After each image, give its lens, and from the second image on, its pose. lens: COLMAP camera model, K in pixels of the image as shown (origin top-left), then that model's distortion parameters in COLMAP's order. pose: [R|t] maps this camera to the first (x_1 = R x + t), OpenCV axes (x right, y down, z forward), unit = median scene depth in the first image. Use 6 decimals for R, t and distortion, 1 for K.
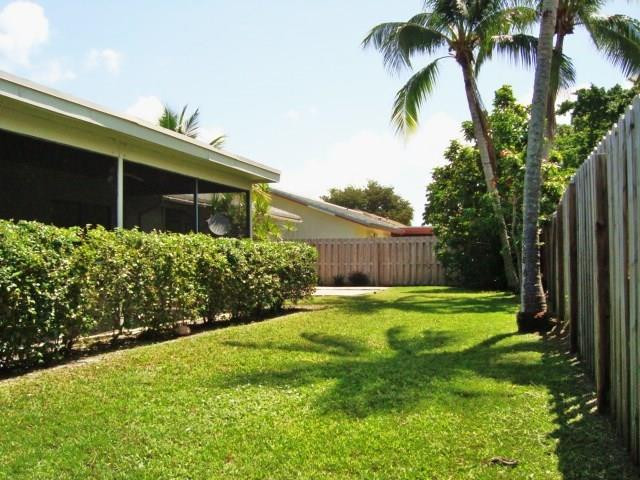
lens RADIAL K [[632.3, 0, 309.0], [0, 632.3, 236.8], [0, 0, 1]] dist [-0.228476, 0.256102]
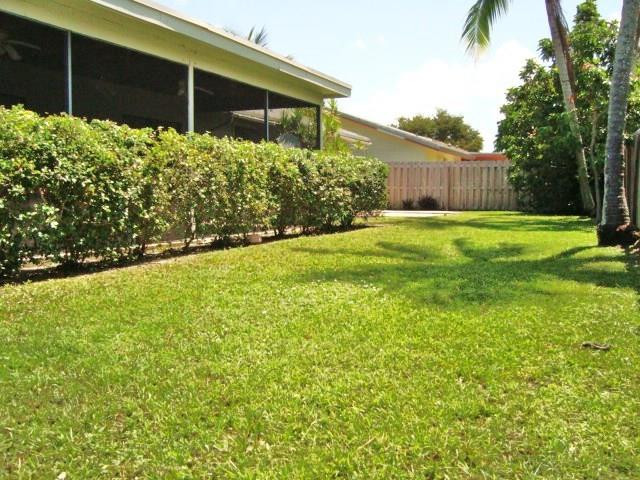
lens RADIAL K [[632.3, 0, 309.0], [0, 632.3, 236.8], [0, 0, 1]] dist [-0.228476, 0.256102]
pose [[0.994450, 0.014382, -0.104221, -0.004670], [-0.002926, 0.994010, 0.109246, 0.016707], [0.105168, -0.108335, 0.988536, 0.006232]]
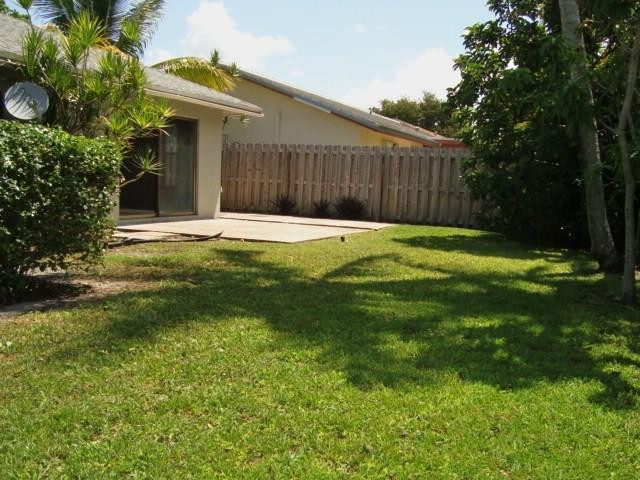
lens RADIAL K [[632.3, 0, 309.0], [0, 632.3, 236.8], [0, 0, 1]] dist [-0.228476, 0.256102]
pose [[0.993929, 0.058464, -0.093201, 0.129599], [-0.045657, 0.989920, 0.134065, 0.013399], [0.100100, -0.128996, 0.986580, 0.447605]]
